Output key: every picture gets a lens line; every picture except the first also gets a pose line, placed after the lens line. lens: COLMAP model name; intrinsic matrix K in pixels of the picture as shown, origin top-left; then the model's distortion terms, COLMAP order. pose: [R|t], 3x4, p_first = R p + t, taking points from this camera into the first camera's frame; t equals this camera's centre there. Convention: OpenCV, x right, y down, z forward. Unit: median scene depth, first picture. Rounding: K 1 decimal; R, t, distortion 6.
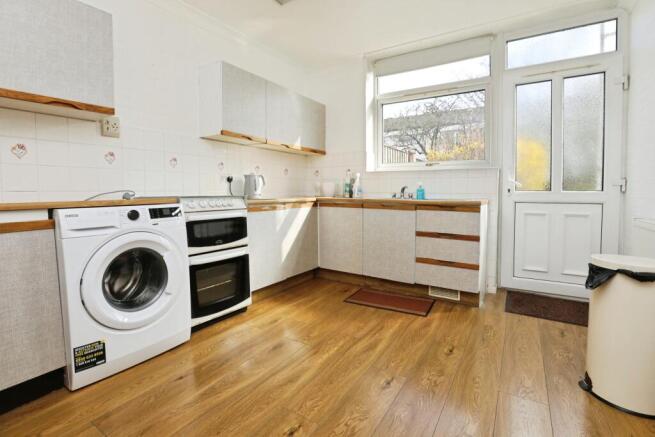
lens RADIAL K [[312.1, 0, 326.9], [0, 312.1, 201.5], [0, 0, 1]] dist [-0.021265, 0.000146]
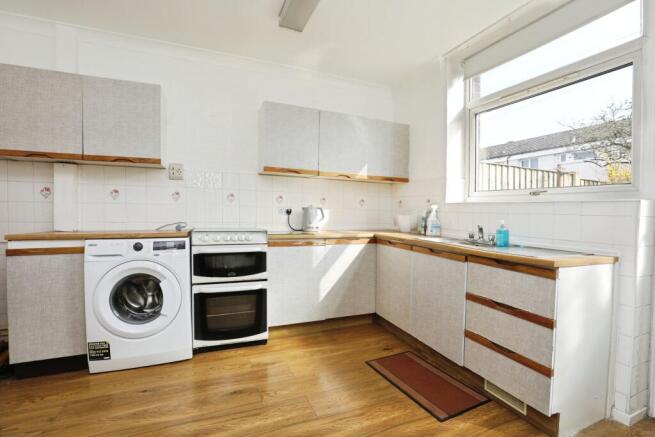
lens RADIAL K [[305.8, 0, 327.5], [0, 305.8, 218.5], [0, 0, 1]] dist [-0.025942, 0.000125]
pose [[0.822590, 0.029683, -0.567860, 0.455618], [-0.037434, 0.999297, -0.001991, -0.062889], [0.567402, 0.022895, 0.823123, 0.287450]]
